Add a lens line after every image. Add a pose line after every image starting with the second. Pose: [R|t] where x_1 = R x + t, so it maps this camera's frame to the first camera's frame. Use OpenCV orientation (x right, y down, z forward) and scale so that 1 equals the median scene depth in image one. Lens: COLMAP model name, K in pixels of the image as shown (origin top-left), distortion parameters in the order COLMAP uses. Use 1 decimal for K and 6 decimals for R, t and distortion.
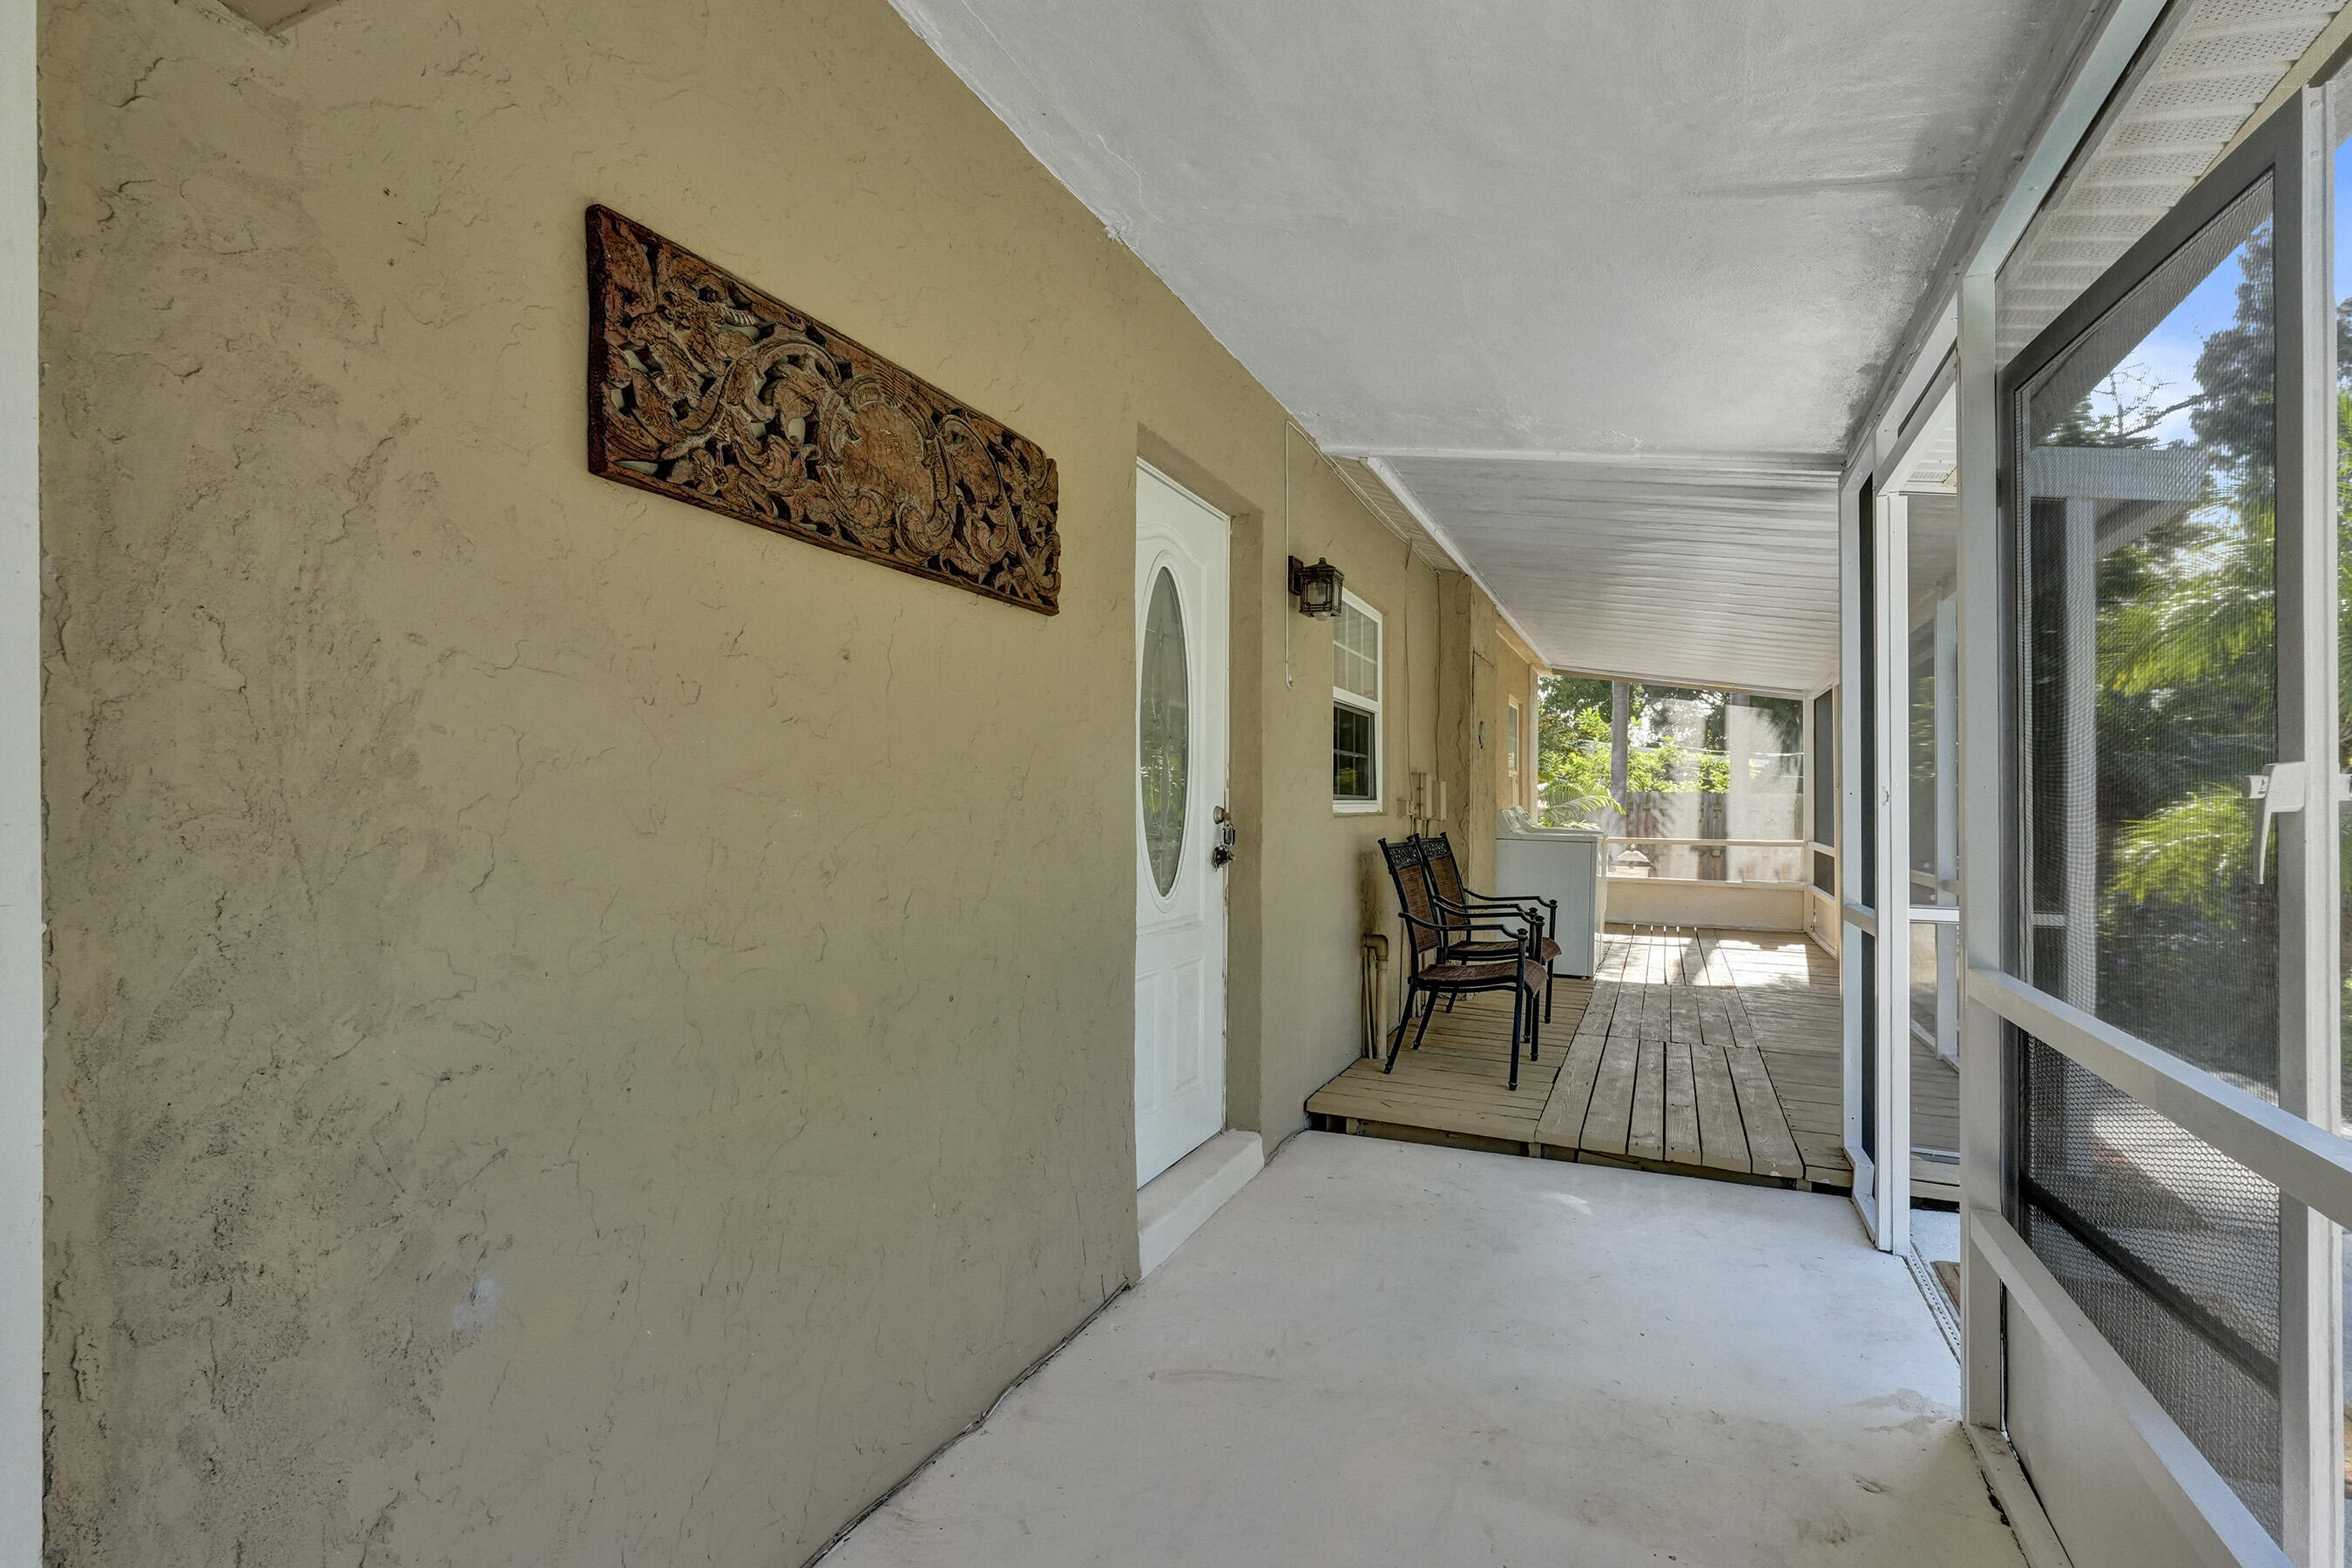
lens RADIAL K [[1052.4, 0, 1230.7], [0, 1052.4, 794.7], [0, 0, 1]] dist [-0.014898, 0.005997]
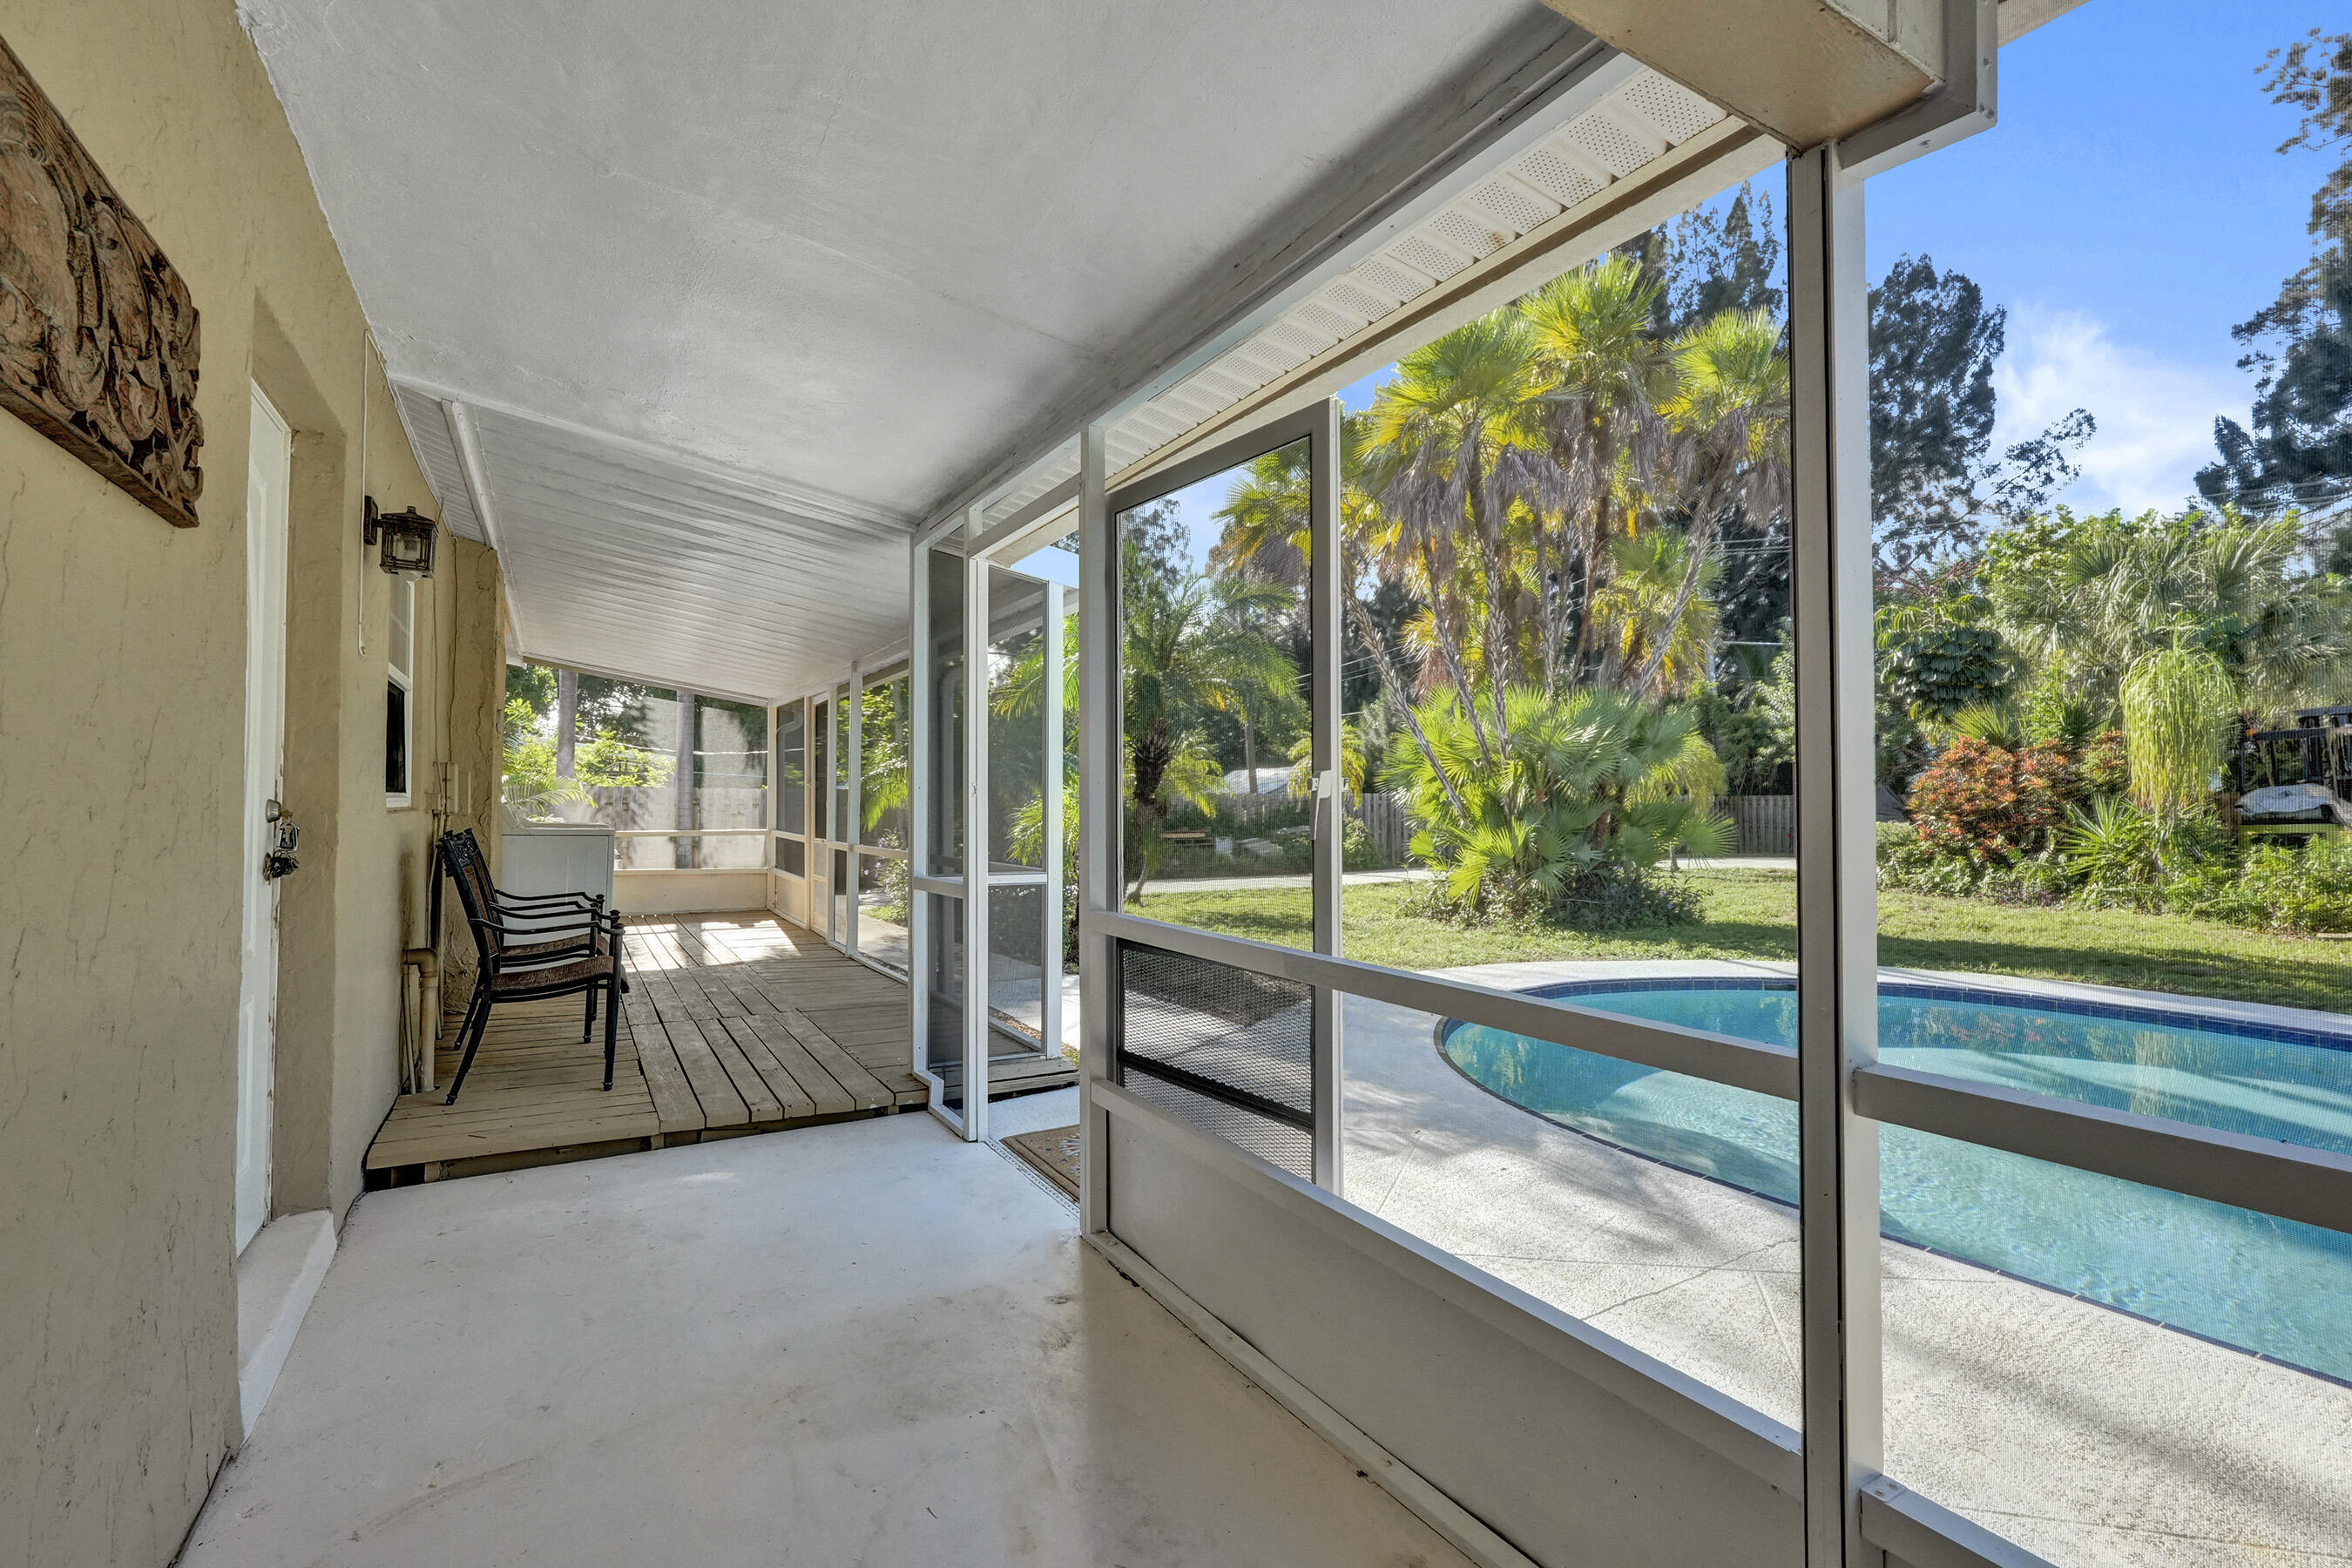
lens RADIAL K [[1006.7, 0, 1080.4], [0, 1006.7, 777.5], [0, 0, 1]] dist [-0.001027, 0.000467]
pose [[0.639774, 0.016553, 0.768385, -0.185023], [-0.007882, 0.999857, -0.014976, 0.001153], [-0.768522, 0.003525, 0.639813, 0.066705]]
